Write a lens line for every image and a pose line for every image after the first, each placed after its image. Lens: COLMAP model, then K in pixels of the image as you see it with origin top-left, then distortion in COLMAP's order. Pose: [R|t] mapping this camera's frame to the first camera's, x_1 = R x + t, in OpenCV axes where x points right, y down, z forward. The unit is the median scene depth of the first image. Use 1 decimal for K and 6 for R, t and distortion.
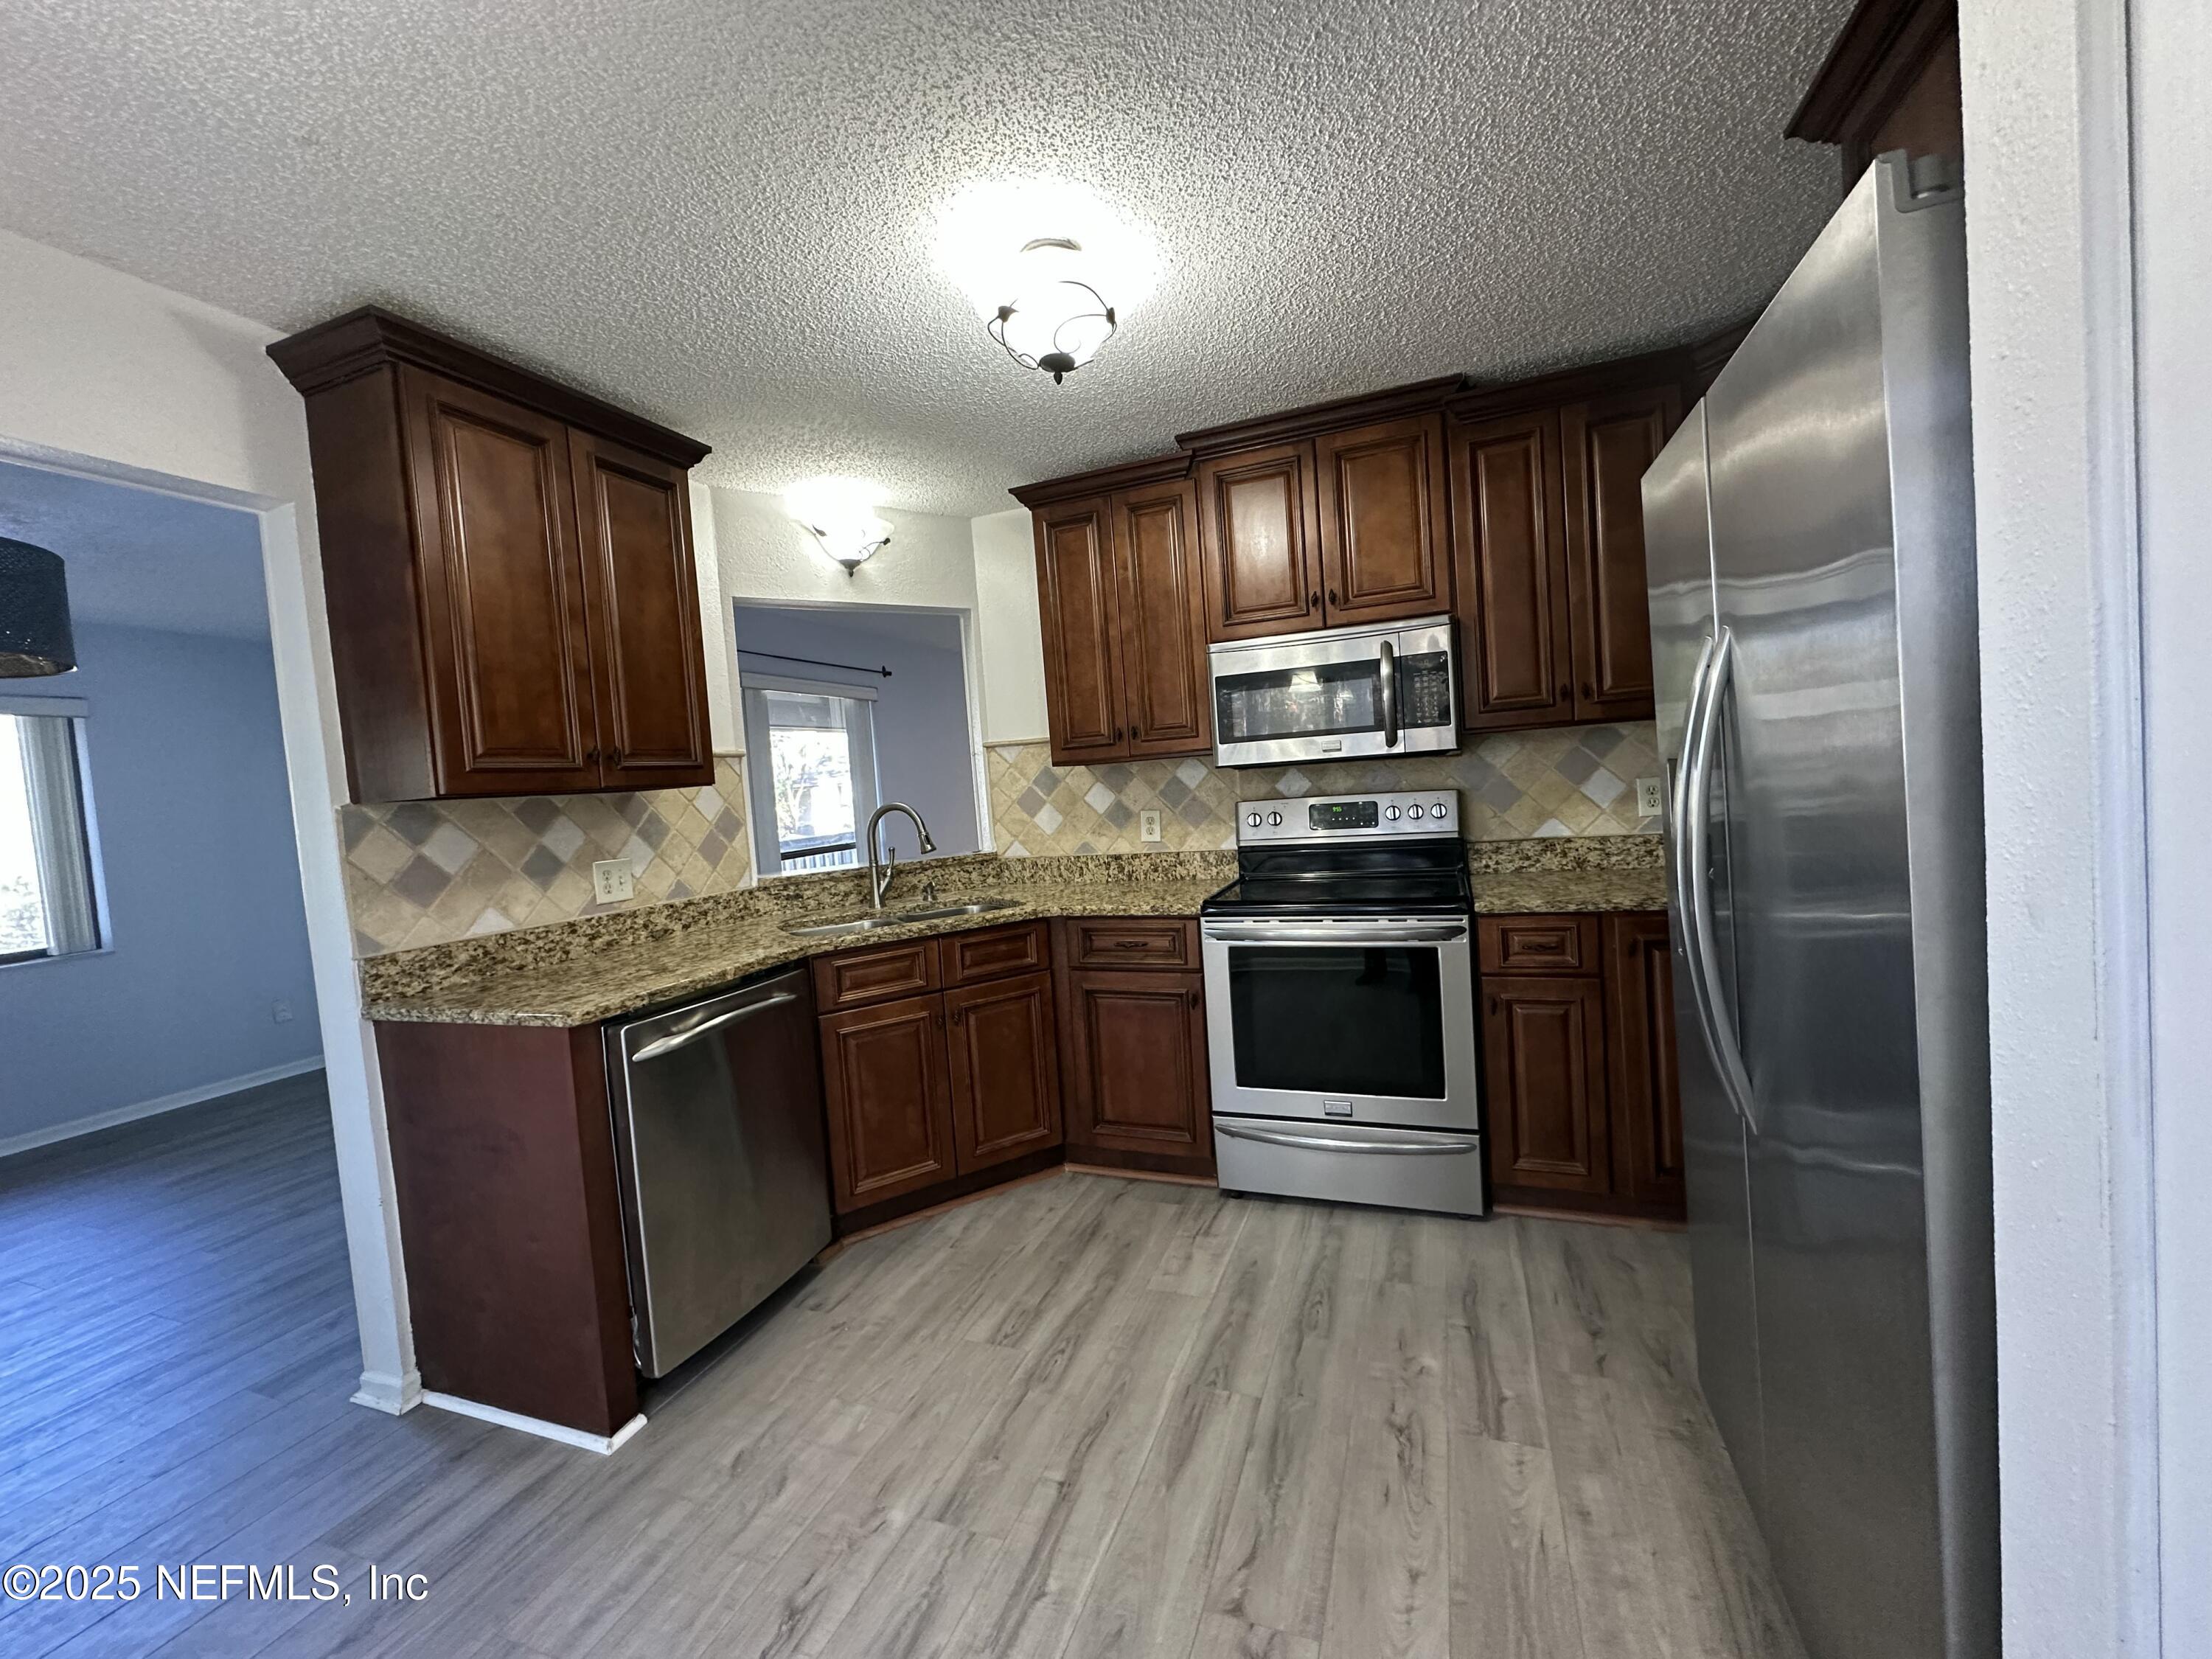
lens RADIAL K [[877.4, 0, 1106.4], [0, 877.4, 822.9], [0, 0, 1]] dist [-0.005092, 0.000000]
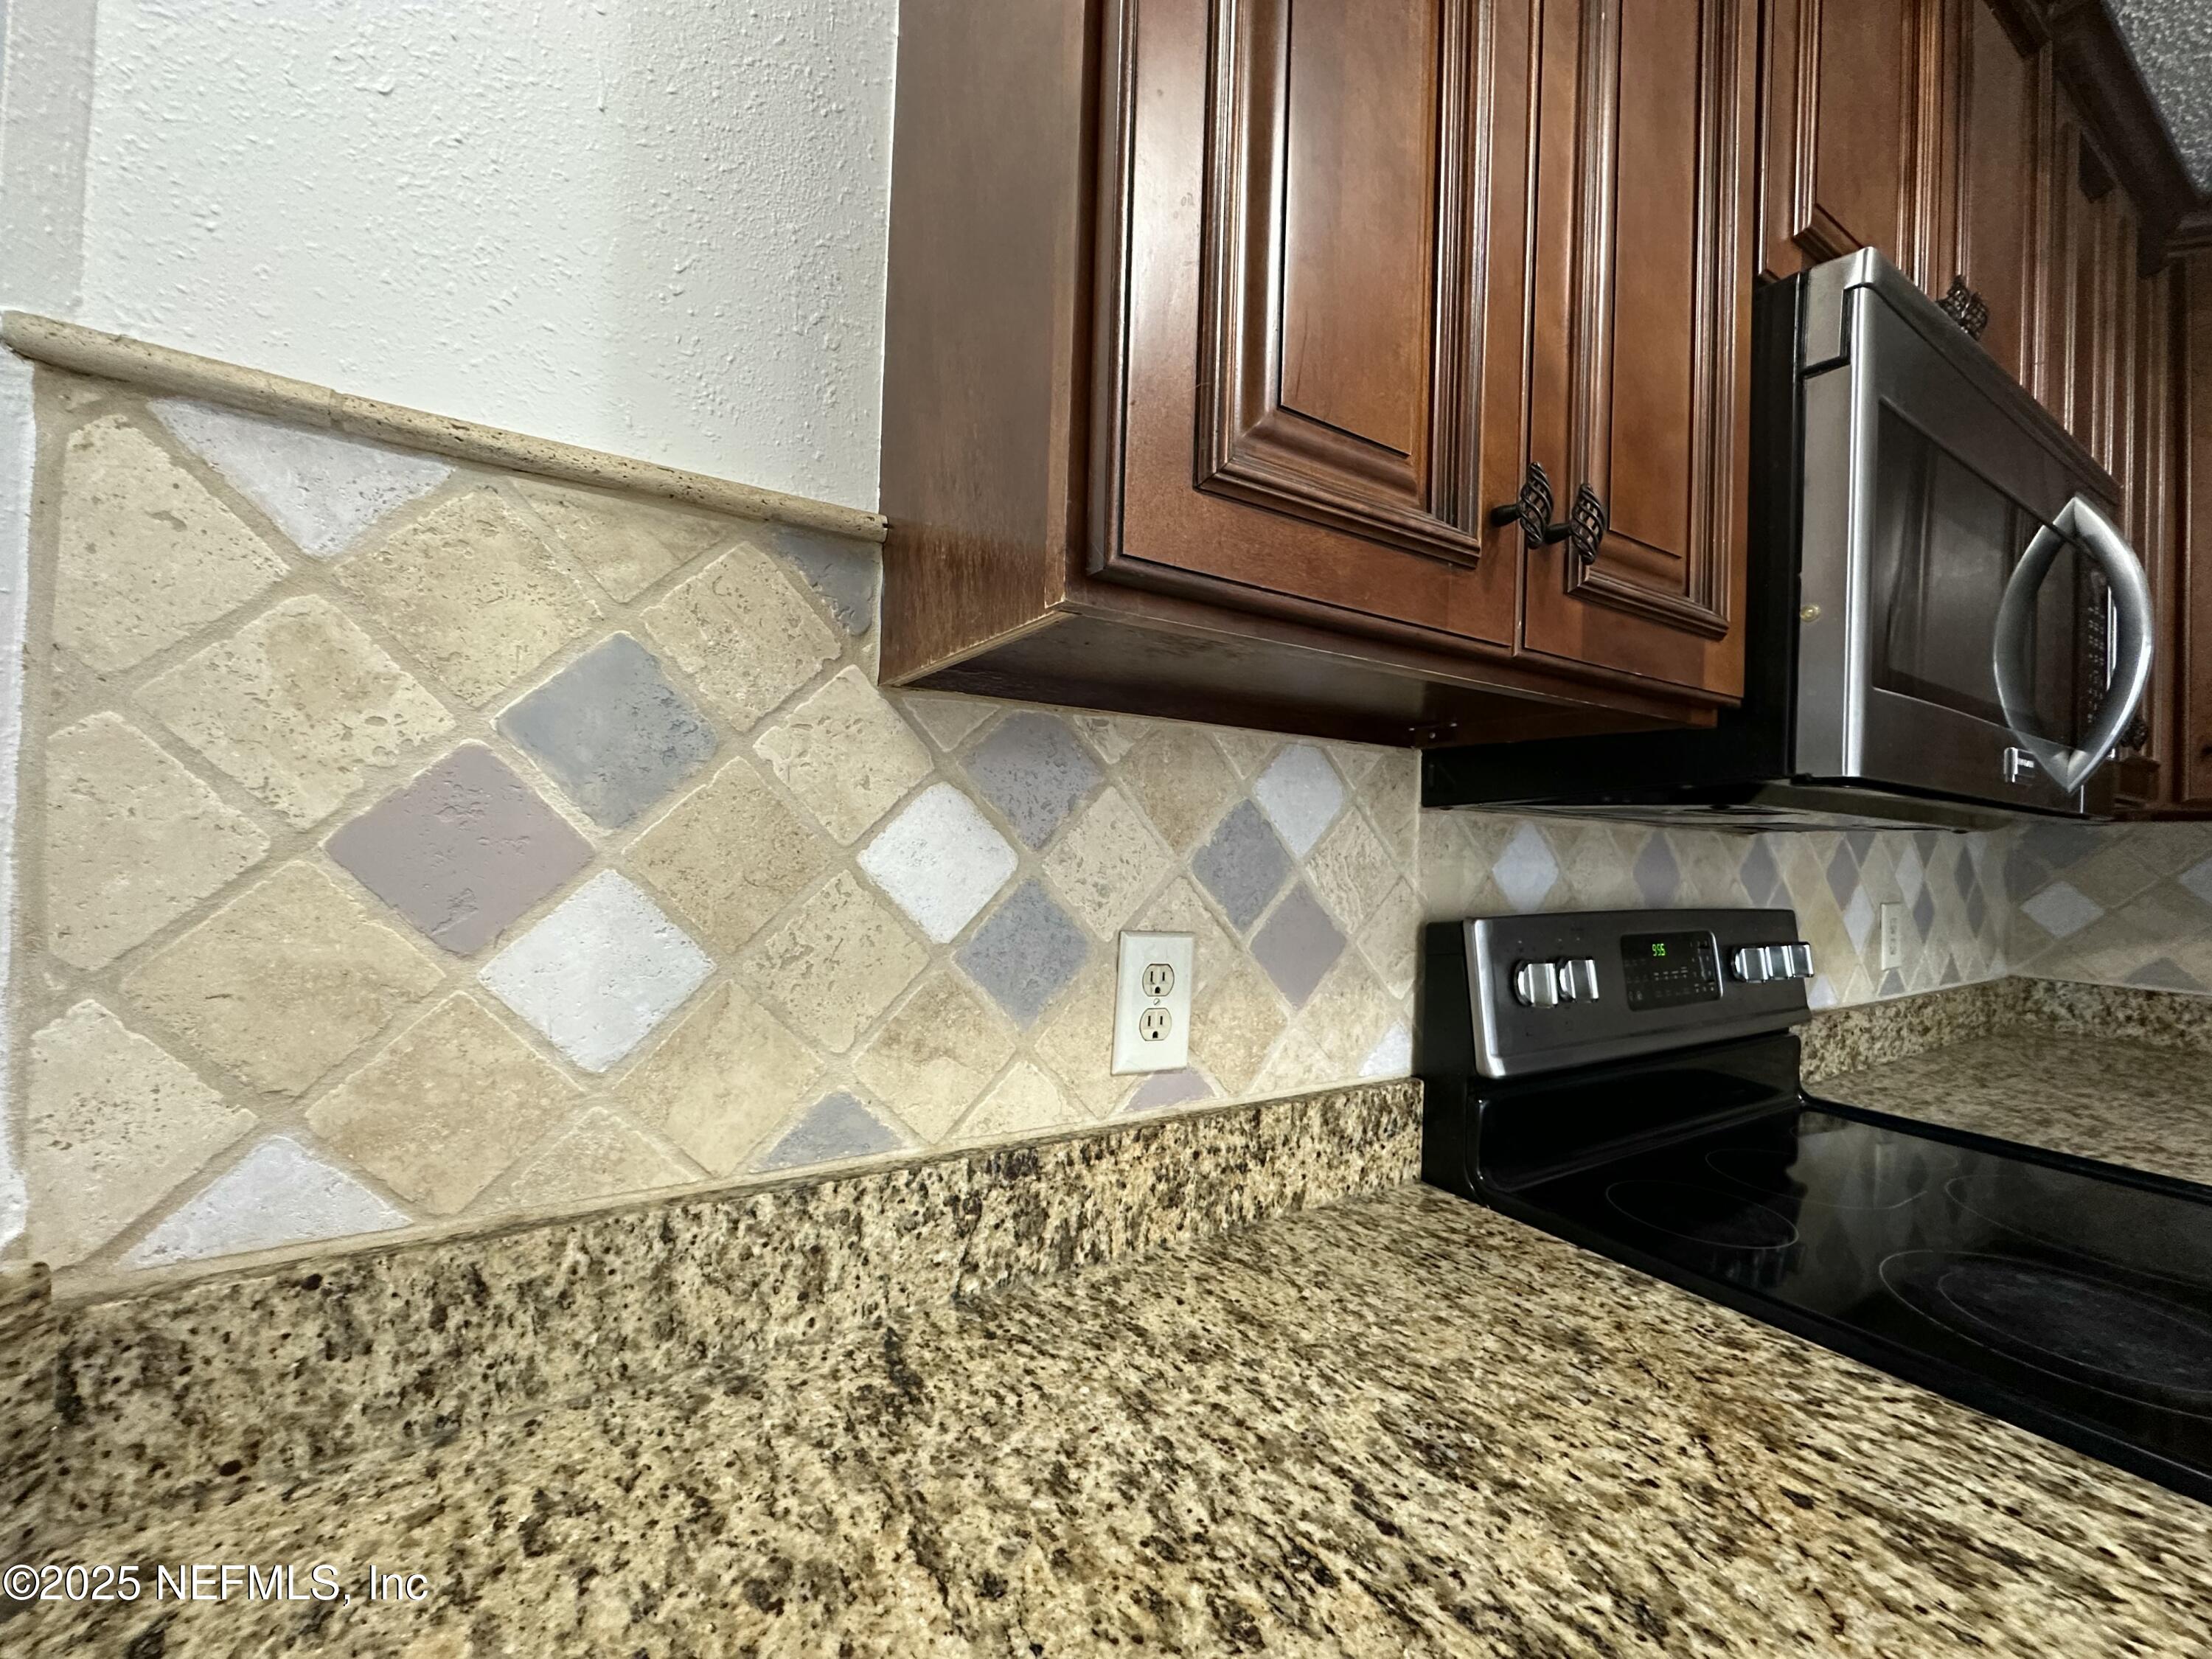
lens RADIAL K [[877.4, 0, 1103.4], [0, 877.4, 825.0], [0, 0, 1]] dist [-0.005092, 0.000000]
pose [[0.606662, 0.106564, 0.787785, -0.191488], [-0.040296, 0.993823, -0.103404, -0.024121], [-0.793938, 0.030987, 0.607208, 1.149017]]
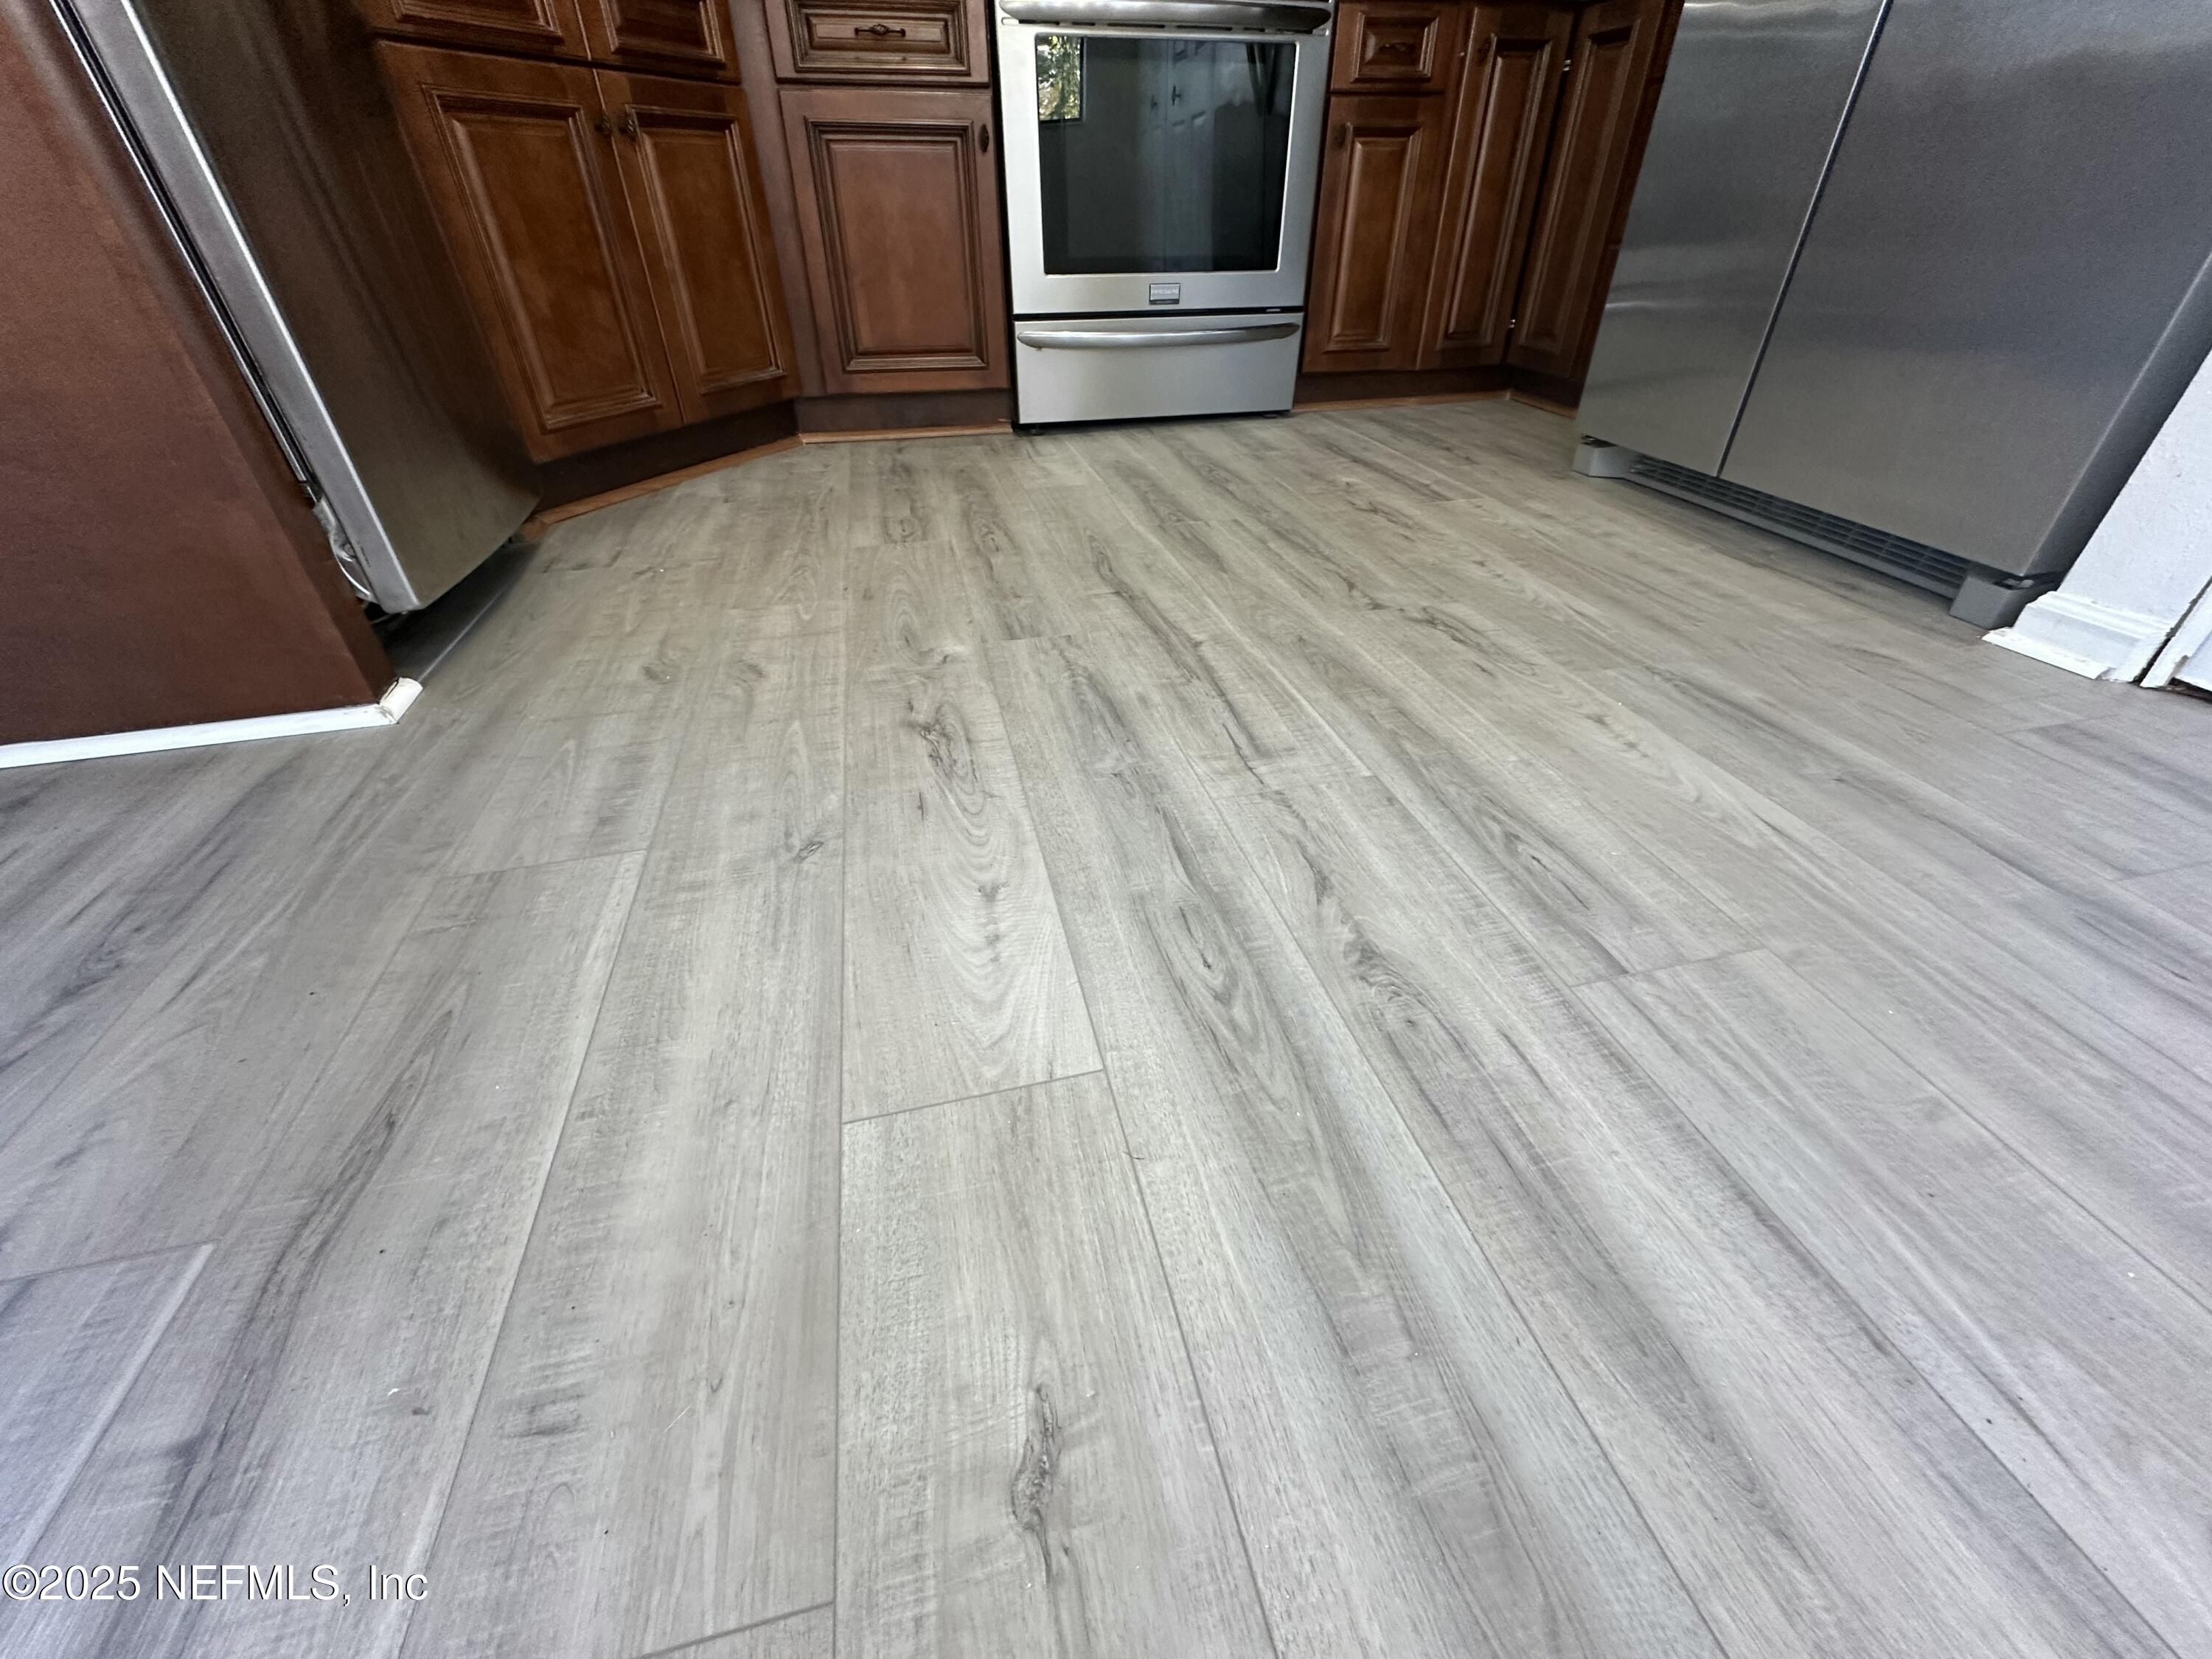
lens RADIAL K [[877.4, 0, 1105.6], [0, 877.4, 827.5], [0, 0, 1]] dist [-0.005092, 0.000000]
pose [[0.826975, -0.271091, 0.492566, -0.339706], [-0.024625, 0.857777, 0.513432, 0.332778], [-0.561699, -0.436725, 0.702685, 0.206890]]
